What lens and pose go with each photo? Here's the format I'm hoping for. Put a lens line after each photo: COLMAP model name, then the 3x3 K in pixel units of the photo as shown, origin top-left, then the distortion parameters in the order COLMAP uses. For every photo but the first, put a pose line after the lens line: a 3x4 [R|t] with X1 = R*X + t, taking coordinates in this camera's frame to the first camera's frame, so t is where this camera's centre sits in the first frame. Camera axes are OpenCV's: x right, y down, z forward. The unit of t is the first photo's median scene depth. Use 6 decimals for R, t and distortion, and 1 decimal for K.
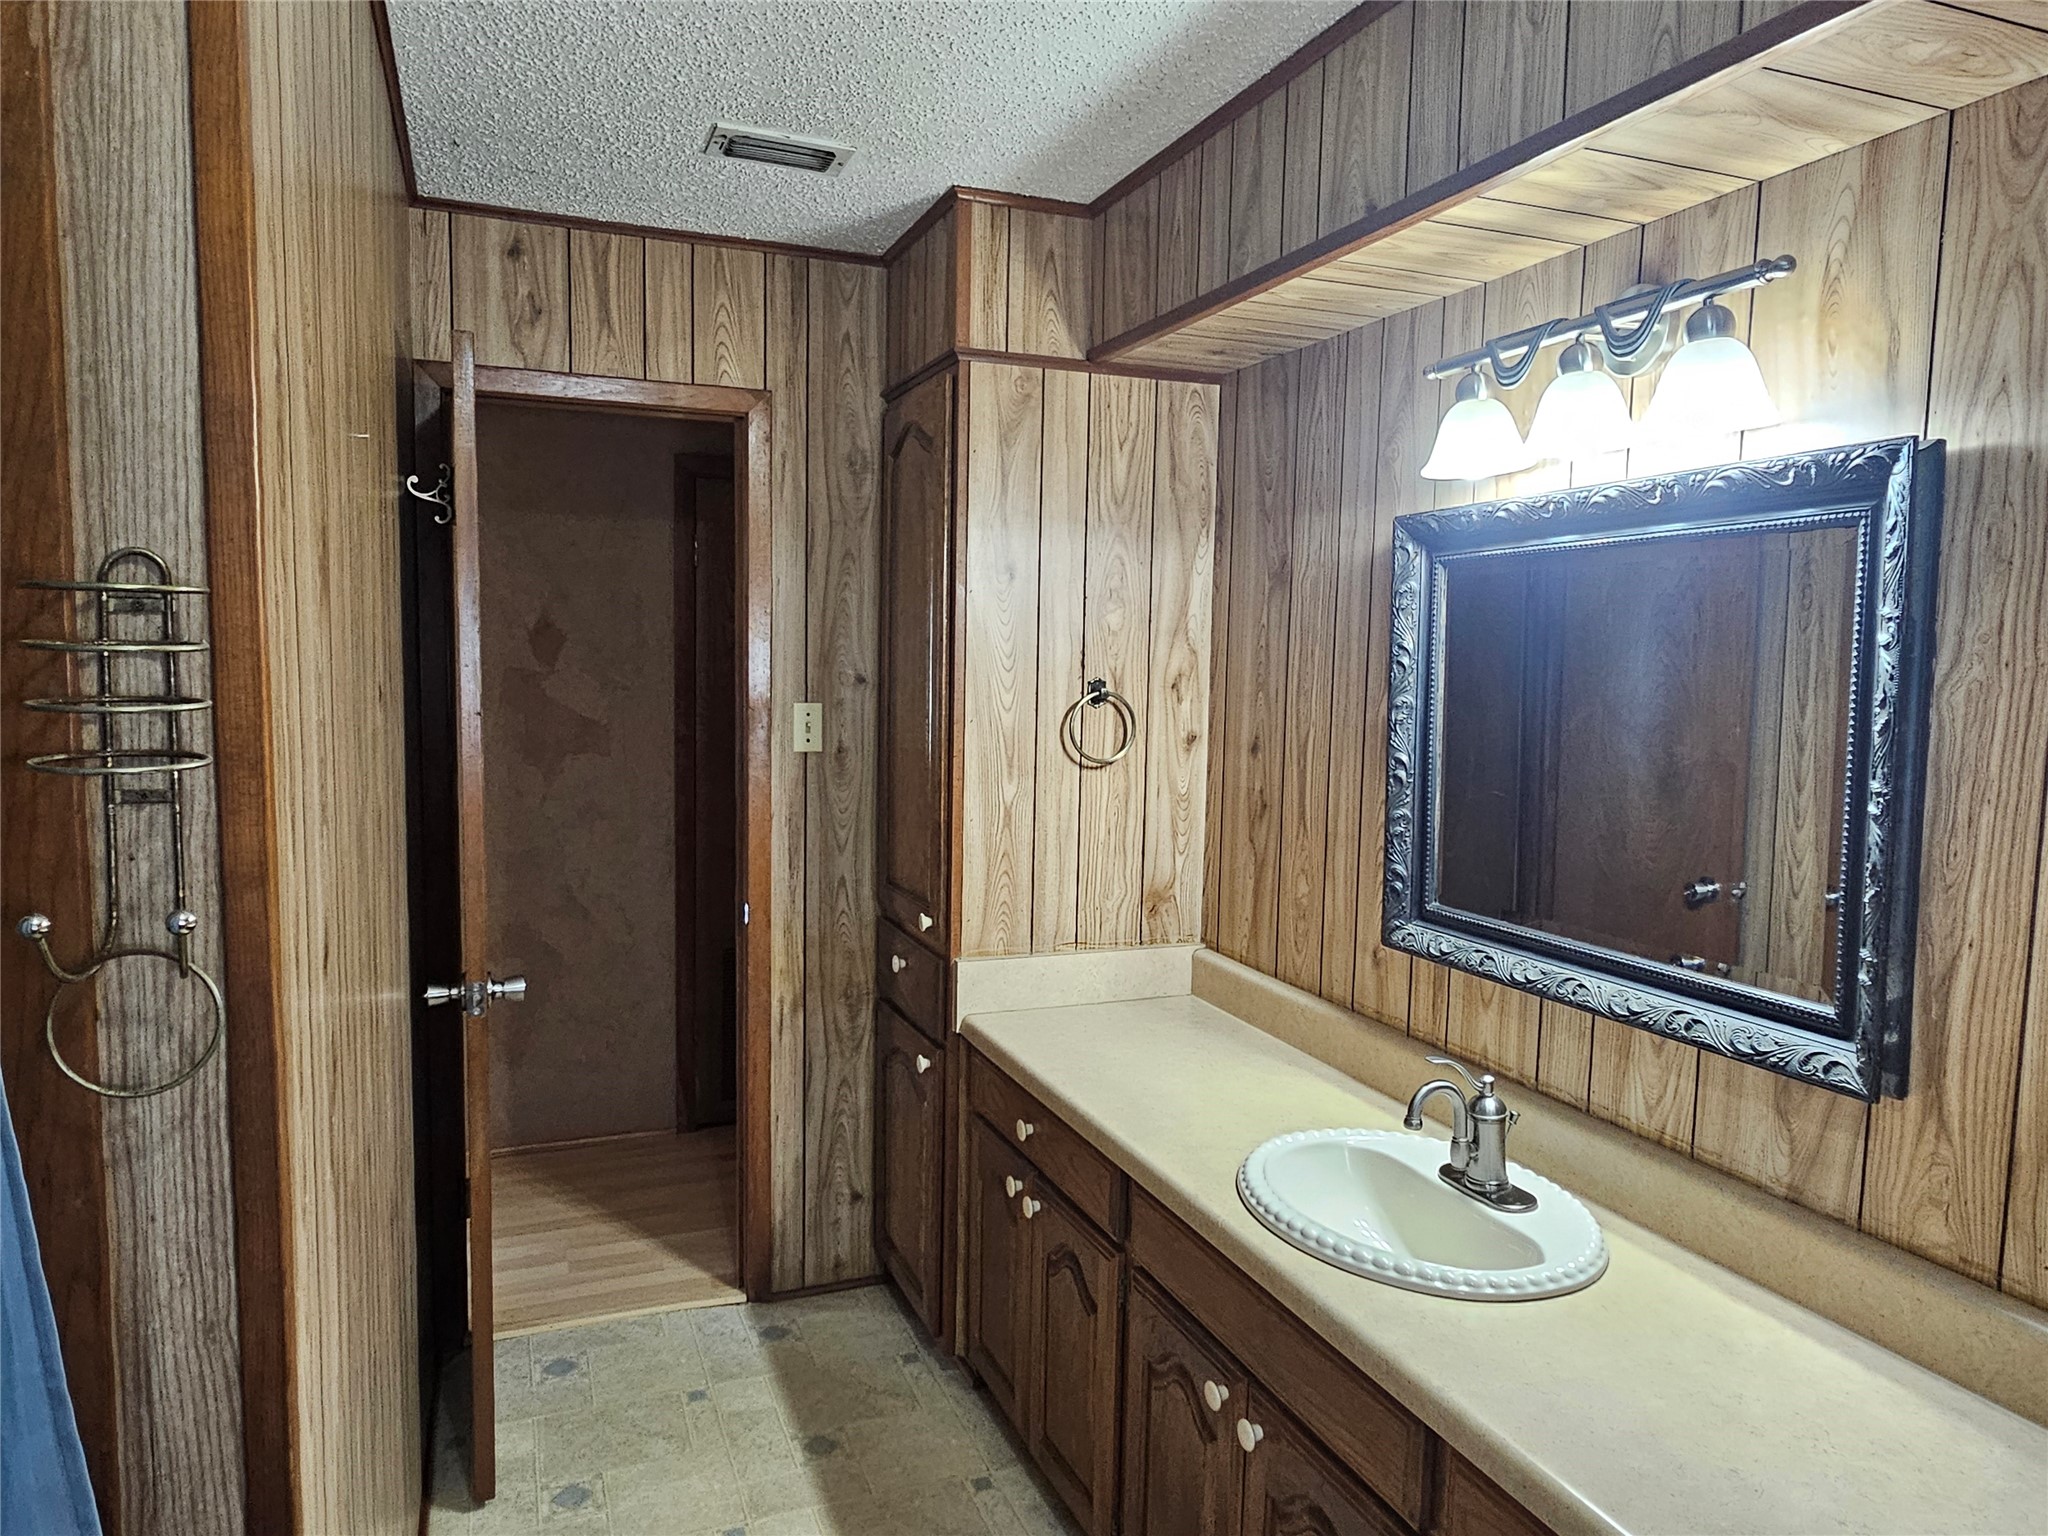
lens RADIAL K [[1347.0, 0, 1019.9], [0, 1347.0, 773.2], [0, 0, 1]] dist [0.000137, -0.002724]
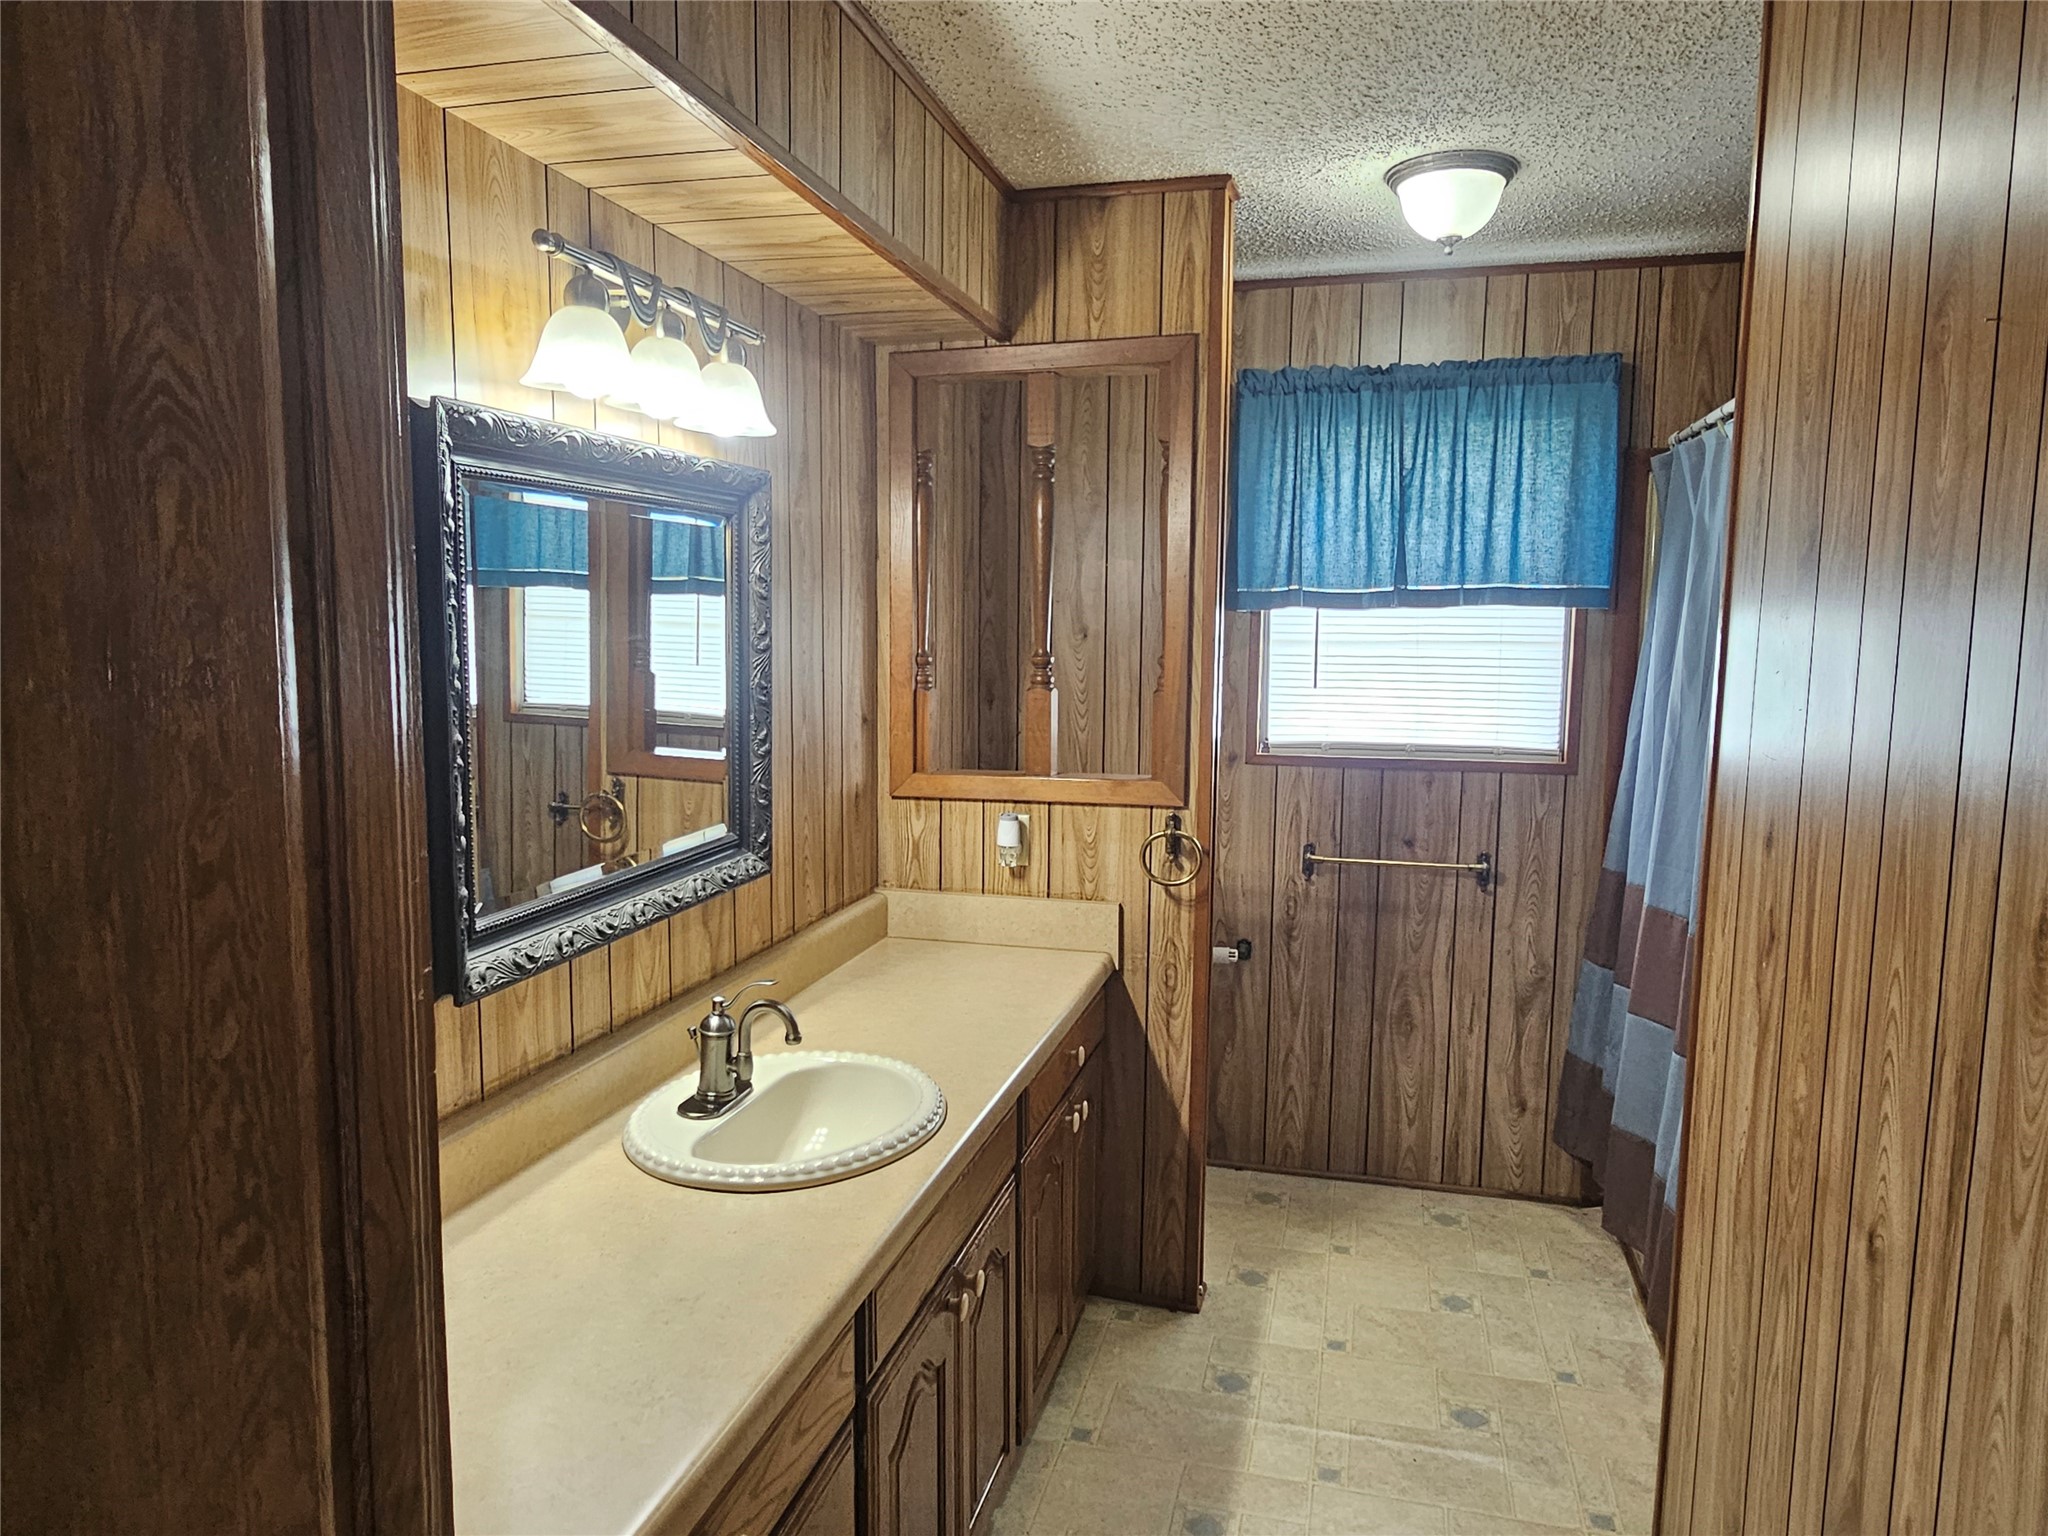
lens RADIAL K [[1347.0, 0, 1019.8], [0, 1347.0, 765.6], [0, 0, 1]] dist [0.000137, -0.002724]
pose [[-0.801792, -0.095630, 0.589901, -0.462895], [0.021783, 0.981780, 0.188767, -0.154376], [-0.597205, 0.164202, -0.785101, 1.674263]]
